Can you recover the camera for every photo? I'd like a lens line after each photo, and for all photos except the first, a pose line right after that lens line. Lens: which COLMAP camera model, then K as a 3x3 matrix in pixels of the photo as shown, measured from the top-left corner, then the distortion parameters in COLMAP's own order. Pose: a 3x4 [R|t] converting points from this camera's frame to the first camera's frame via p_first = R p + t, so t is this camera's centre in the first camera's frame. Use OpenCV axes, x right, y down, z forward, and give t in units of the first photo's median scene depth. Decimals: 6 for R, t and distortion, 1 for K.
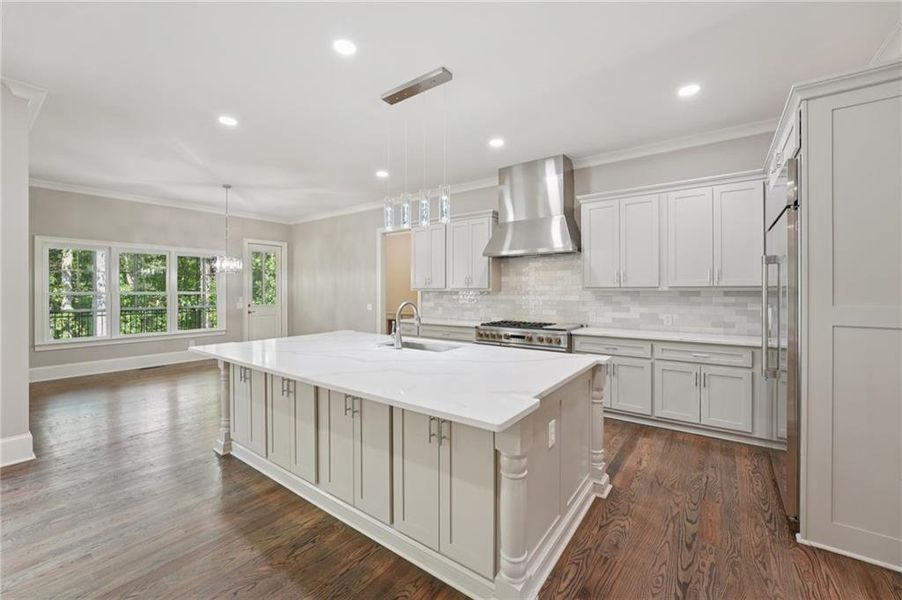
lens RADIAL K [[367.7, 0, 454.3], [0, 367.7, 291.0], [0, 0, 1]] dist [-0.011403, 0.001035]
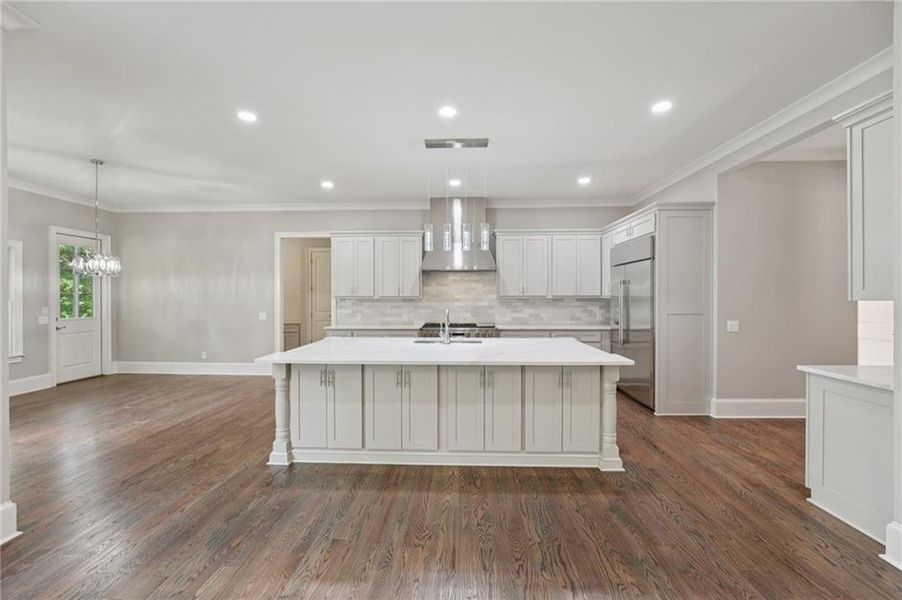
lens RADIAL K [[367.7, 0, 451.0], [0, 367.7, 300.4], [0, 0, 1]] dist [-0.011403, 0.001035]
pose [[0.828874, -0.005354, 0.559410, -0.514884], [0.001113, 0.999968, 0.007921, -0.003840], [-0.559434, -0.005943, 0.828853, -0.045466]]
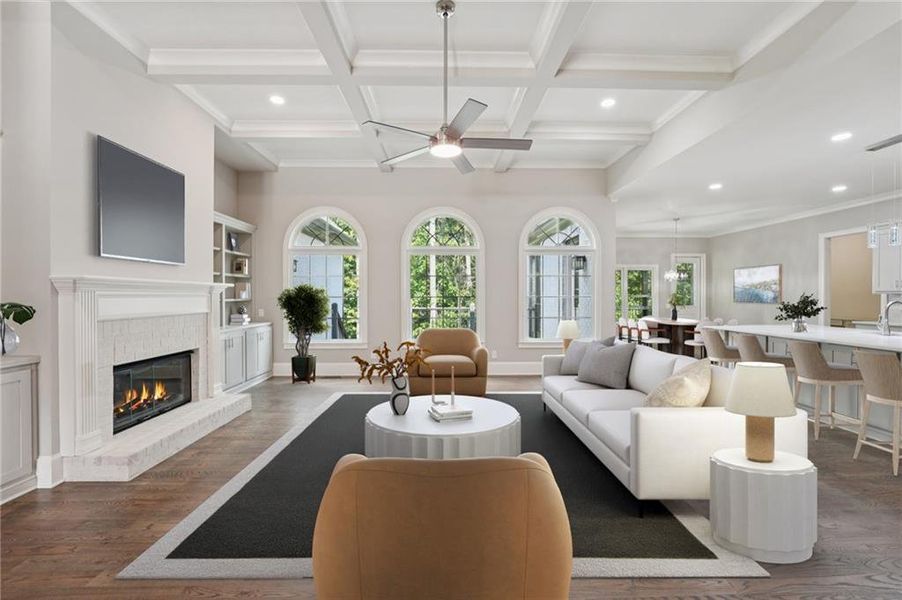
lens RADIAL K [[367.7, 0, 449.0], [0, 367.7, 300.2], [0, 0, 1]] dist [-0.011403, 0.001035]
pose [[0.607230, 0.009152, -0.794474, -0.039854], [0.000051, 0.999933, 0.011558, 0.007672], [0.794526, -0.007059, 0.607189, -0.644789]]
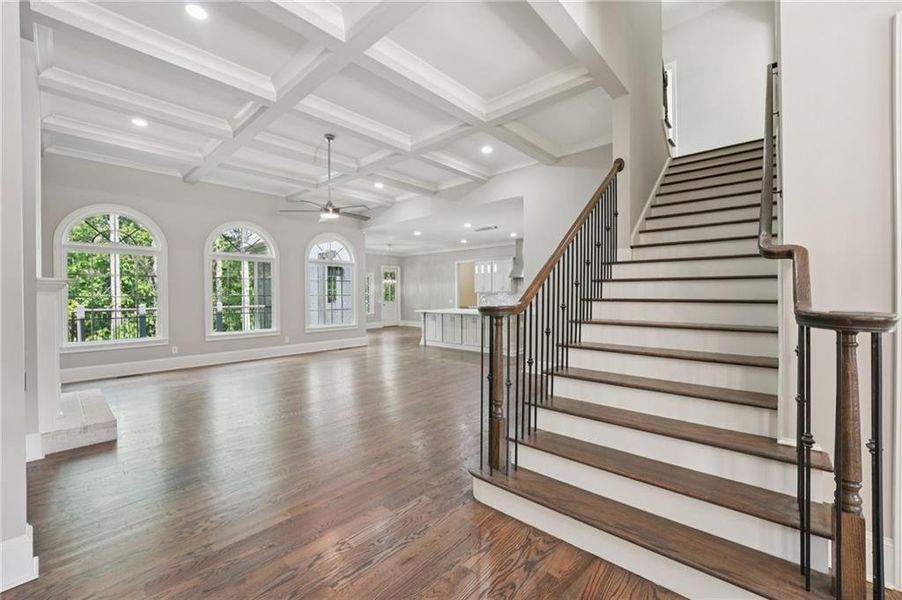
lens RADIAL K [[367.7, 0, 452.5], [0, 367.7, 297.0], [0, 0, 1]] dist [-0.011403, 0.001035]
pose [[0.995173, -0.003299, -0.098077, -0.047837], [0.004055, 0.999964, 0.007513, 0.007377], [0.098049, -0.007874, 0.995150, -1.333886]]
